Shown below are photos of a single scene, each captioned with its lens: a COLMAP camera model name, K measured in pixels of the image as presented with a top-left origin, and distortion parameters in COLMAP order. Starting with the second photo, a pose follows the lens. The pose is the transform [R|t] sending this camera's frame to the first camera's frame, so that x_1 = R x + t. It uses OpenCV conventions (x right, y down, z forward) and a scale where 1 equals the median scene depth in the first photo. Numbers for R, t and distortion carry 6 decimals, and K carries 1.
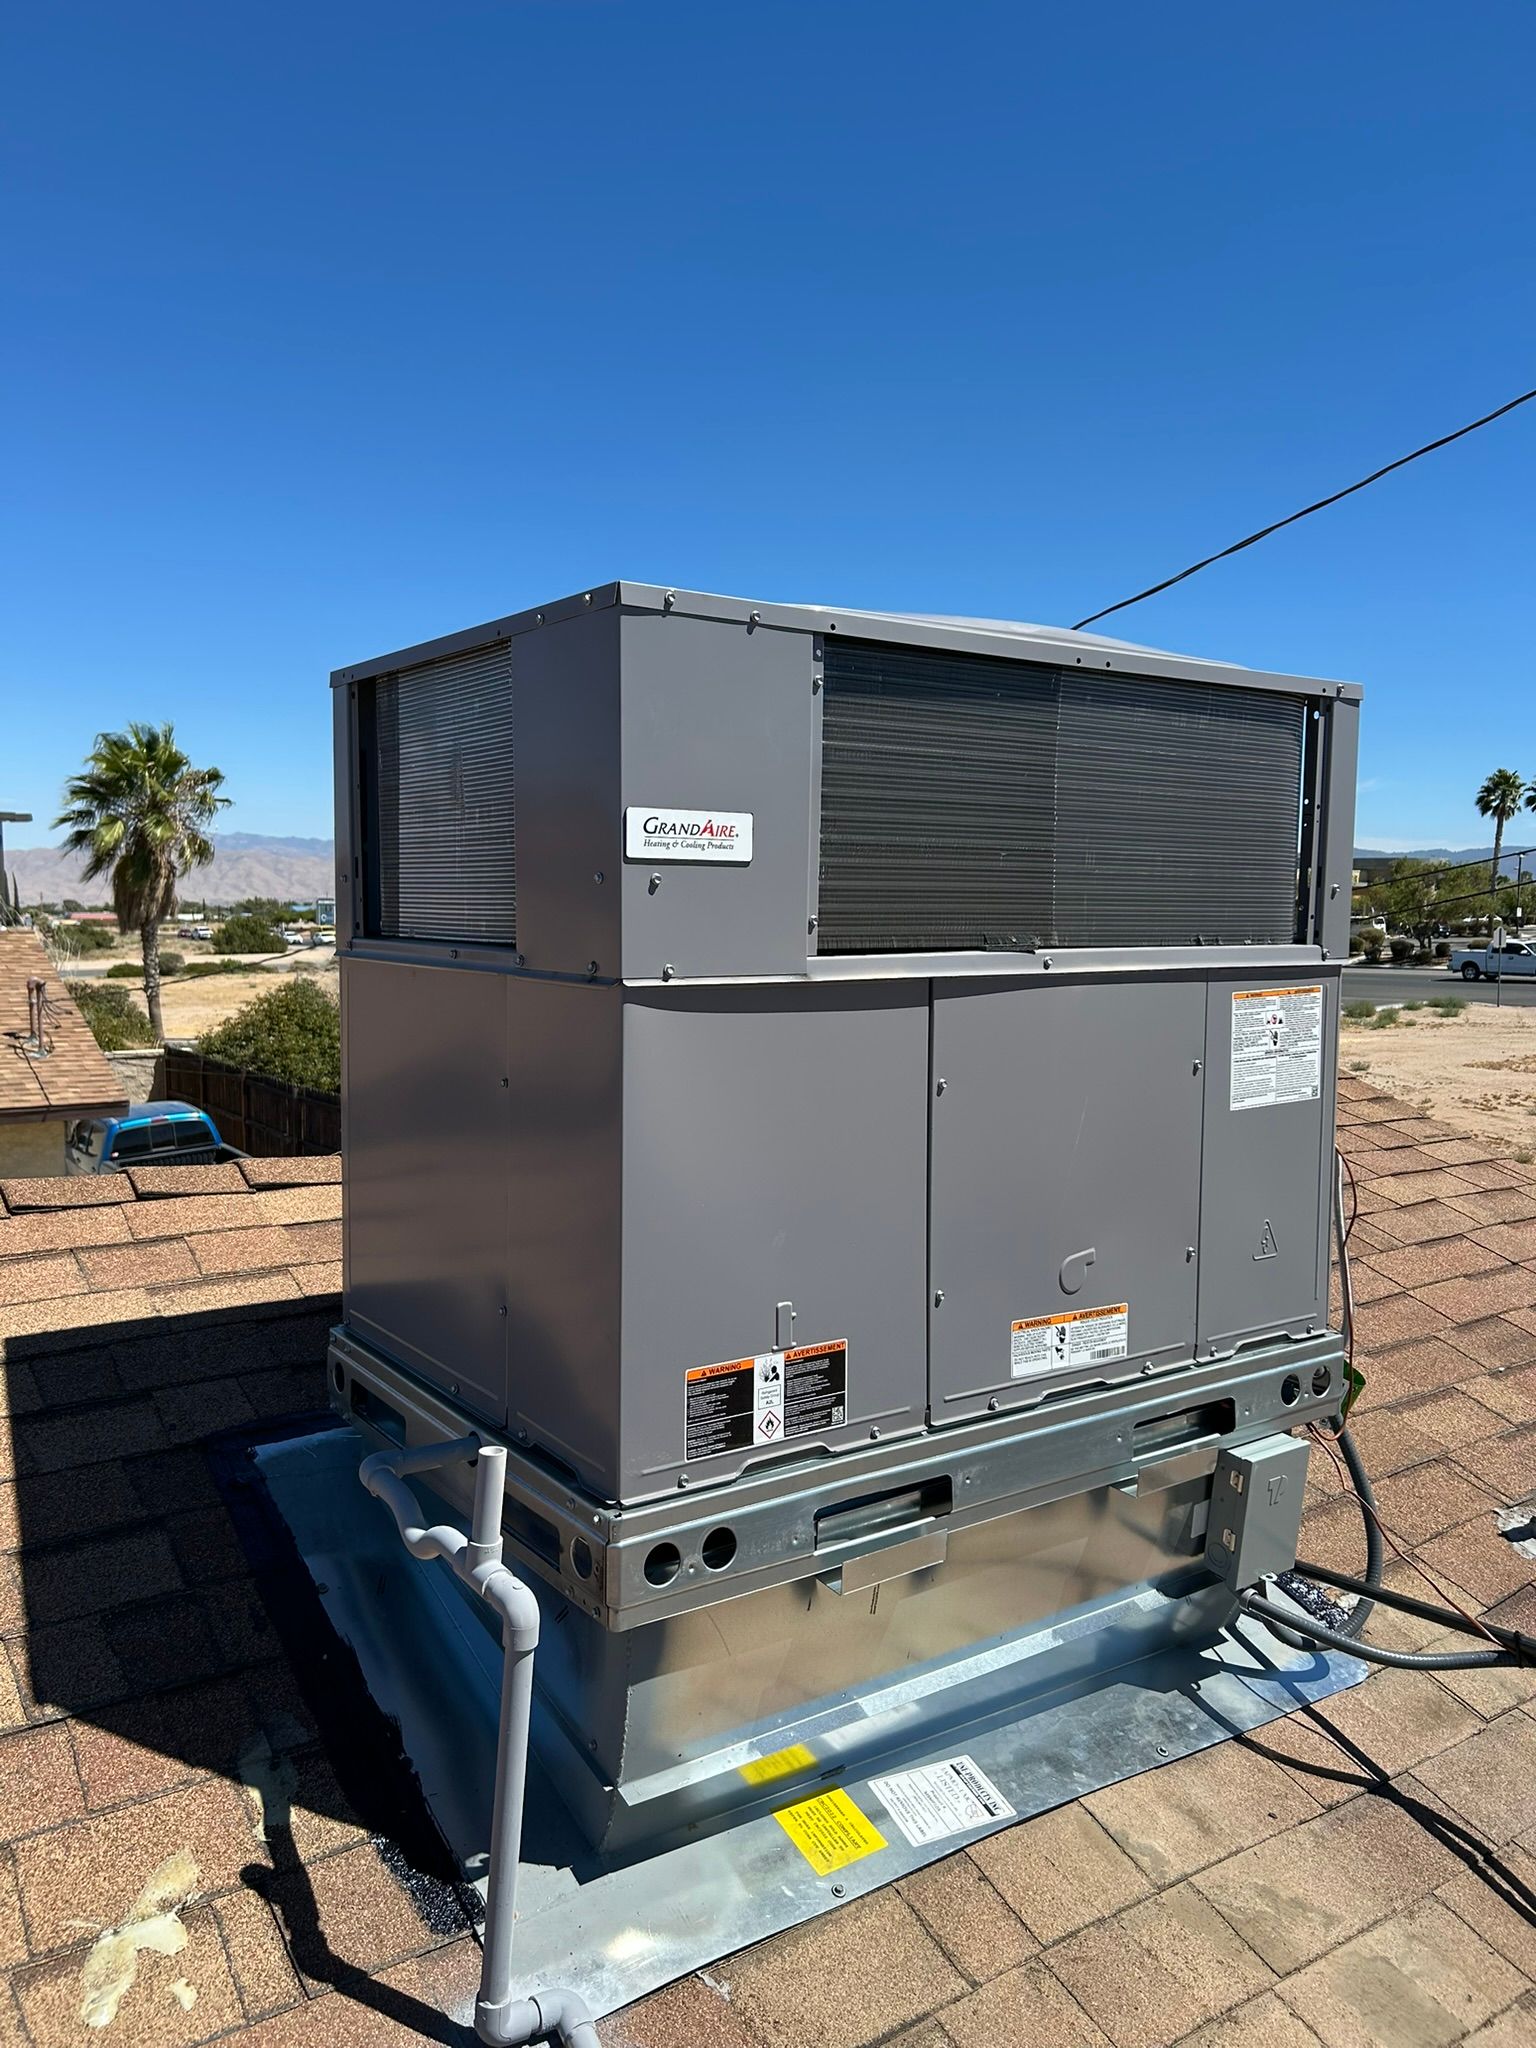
lens RADIAL K [[1560.0, 0, 757.3], [0, 1560.0, 1015.9], [0, 0, 1]] dist [0.027633, -0.038509]
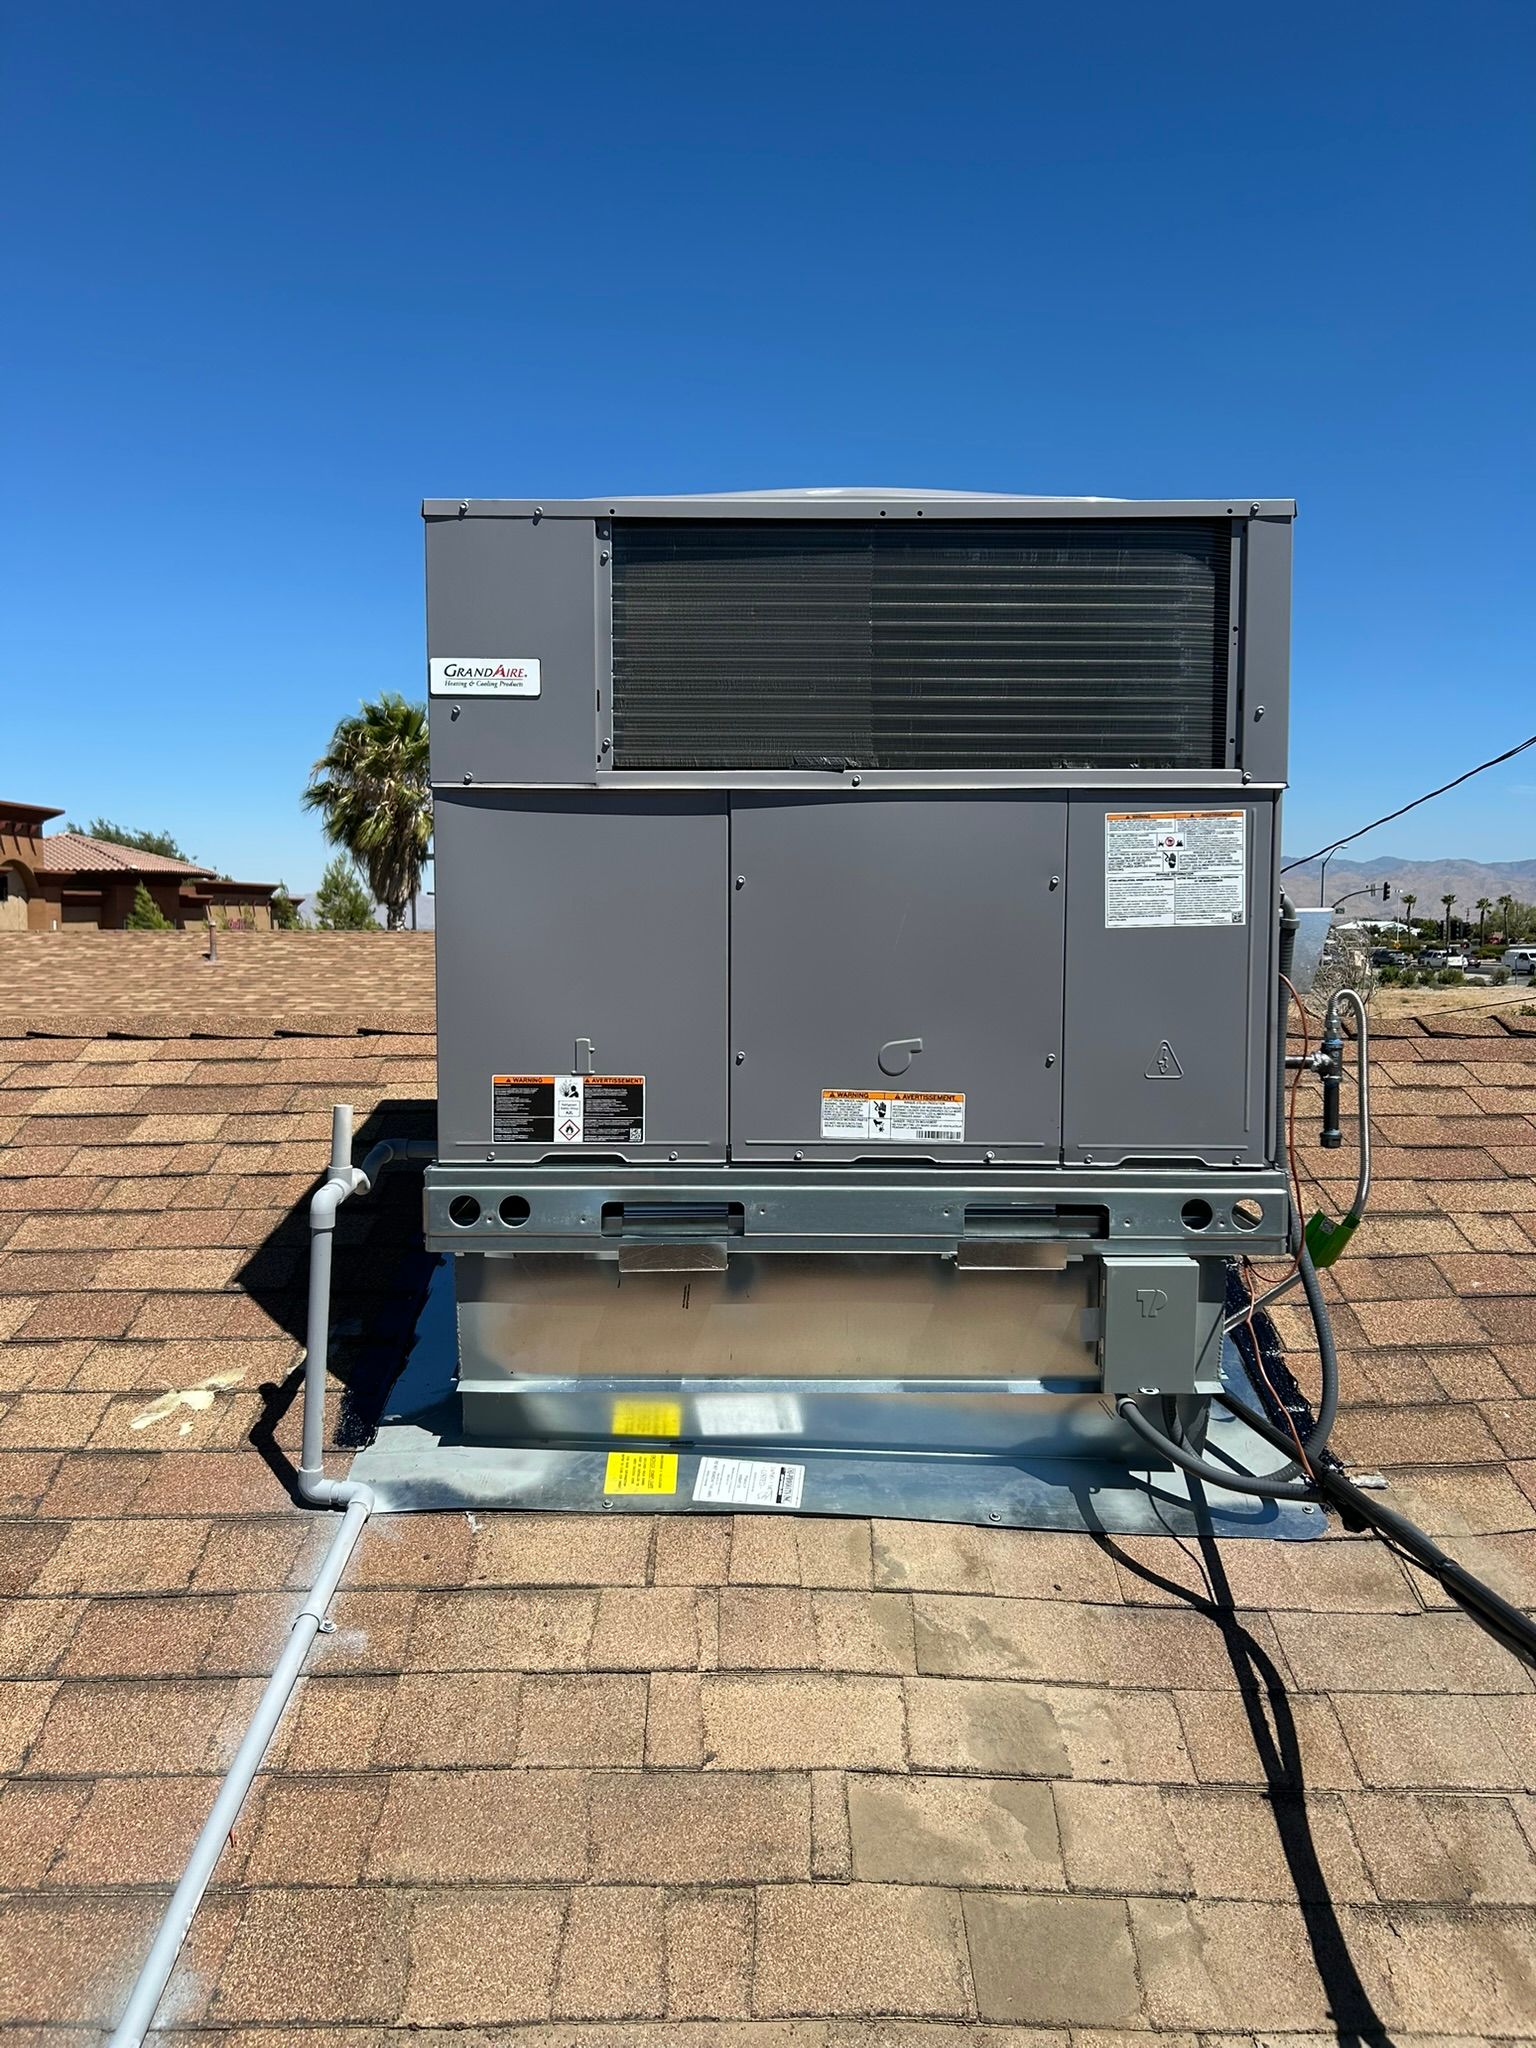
lens RADIAL K [[1560.0, 0, 776.5], [0, 1560.0, 1024.7], [0, 0, 1]] dist [0.027633, -0.038509]
pose [[0.814416, 0.030003, -0.579505, 0.828385], [-0.041123, 0.999136, -0.006064, 0.159778], [0.578822, 0.028769, 0.814946, 0.030710]]
